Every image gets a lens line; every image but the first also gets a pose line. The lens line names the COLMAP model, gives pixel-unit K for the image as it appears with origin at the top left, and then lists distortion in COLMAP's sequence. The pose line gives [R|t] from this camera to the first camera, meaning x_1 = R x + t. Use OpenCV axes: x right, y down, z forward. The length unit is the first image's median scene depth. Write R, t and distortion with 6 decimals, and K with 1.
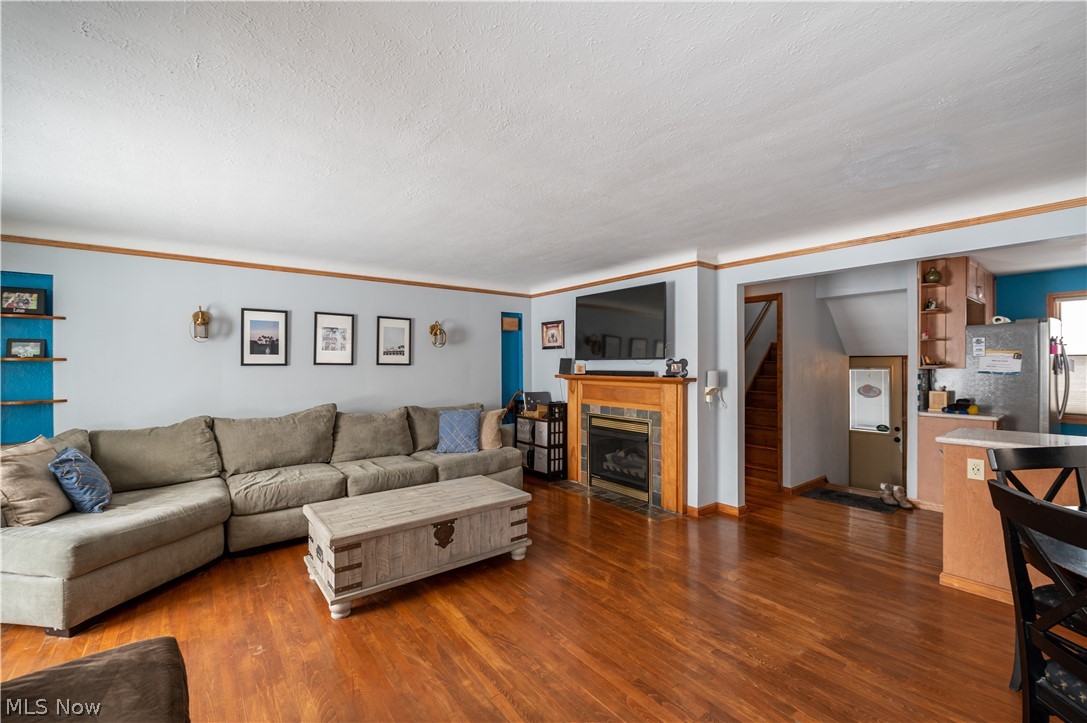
lens RADIAL K [[439.1, 0, 544.8], [0, 439.1, 363.5], [0, 0, 1]] dist [-0.006819, -0.000984]
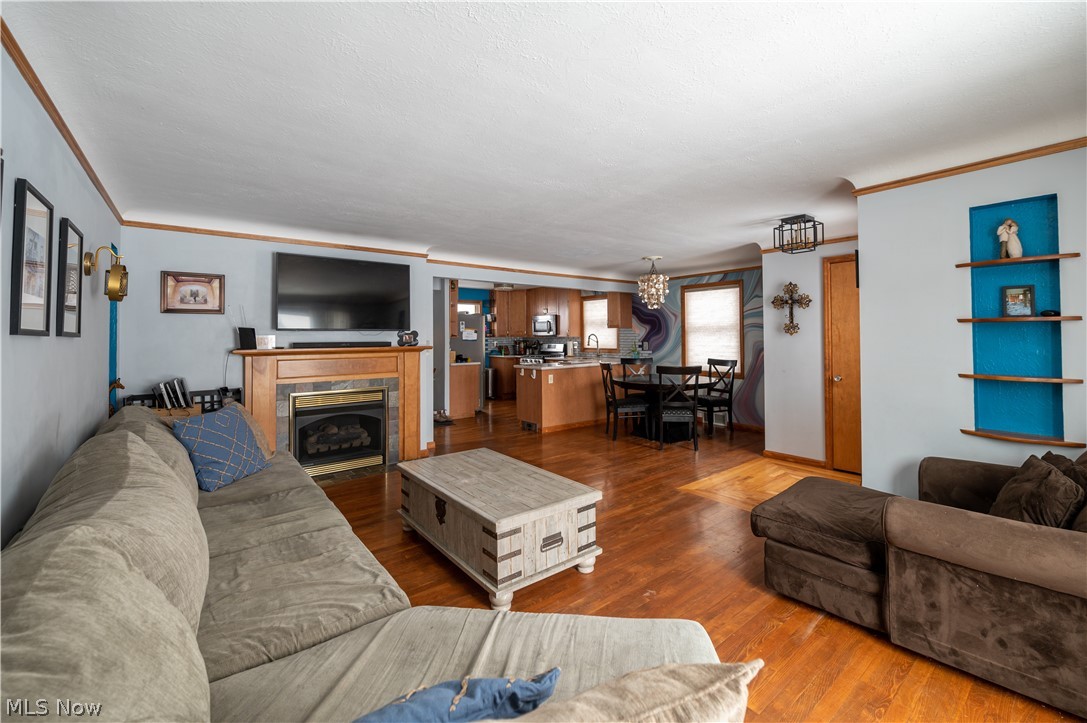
lens RADIAL K [[439.1, 0, 534.0], [0, 439.1, 327.0], [0, 0, 1]] dist [-0.006819, -0.000984]
pose [[0.041627, 0.021368, 0.998905, -0.872969], [0.003748, 0.999761, -0.021542, 0.005804], [-0.999126, 0.004640, 0.041537, 0.609328]]
